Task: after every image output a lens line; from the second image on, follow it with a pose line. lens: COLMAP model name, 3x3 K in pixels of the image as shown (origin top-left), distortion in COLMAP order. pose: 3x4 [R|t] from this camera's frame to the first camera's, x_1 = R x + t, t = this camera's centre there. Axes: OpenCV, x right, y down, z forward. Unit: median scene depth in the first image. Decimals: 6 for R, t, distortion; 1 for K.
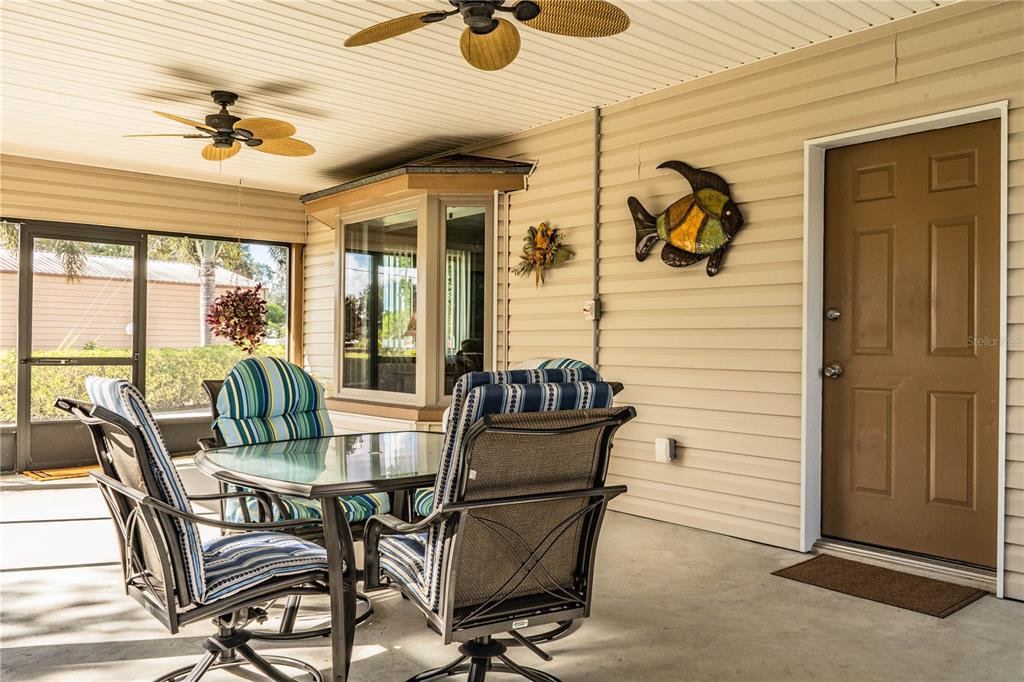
lens RADIAL K [[818.7, 0, 508.2], [0, 818.7, 339.7], [0, 0, 1]] dist [-0.012880, 0.016596]
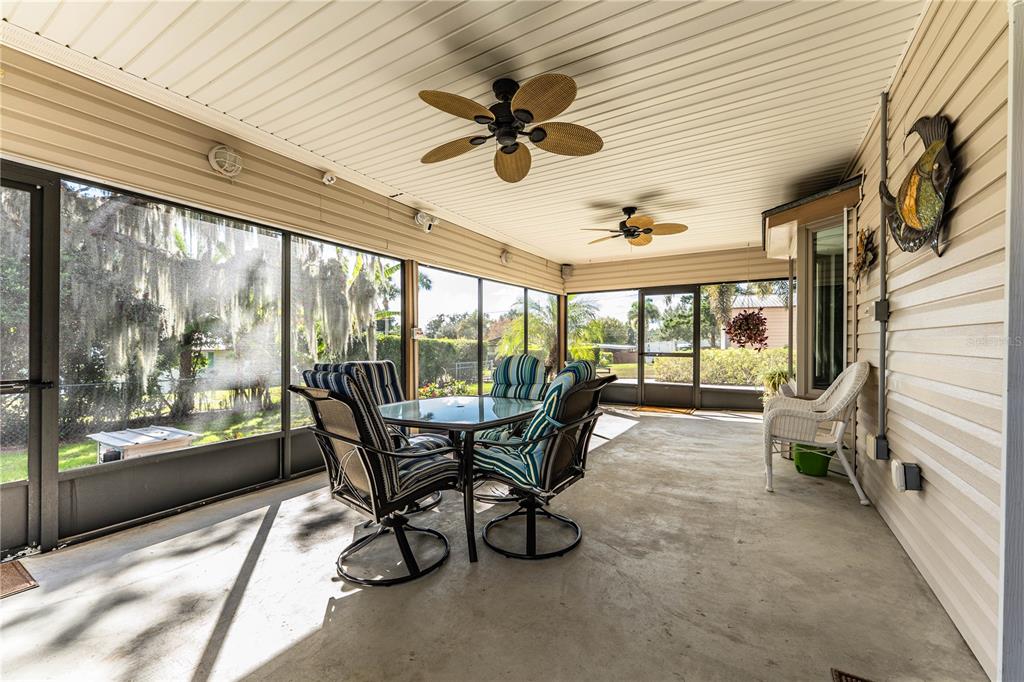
lens RADIAL K [[409.6, 0, 514.6], [0, 409.6, 345.0], [0, 0, 1]] dist [0.002871, -0.002134]
pose [[0.317106, -0.002642, -0.948386, 0.557623], [0.007977, 0.999968, -0.000118, -0.000640], [0.948357, -0.007528, 0.317117, 0.604323]]
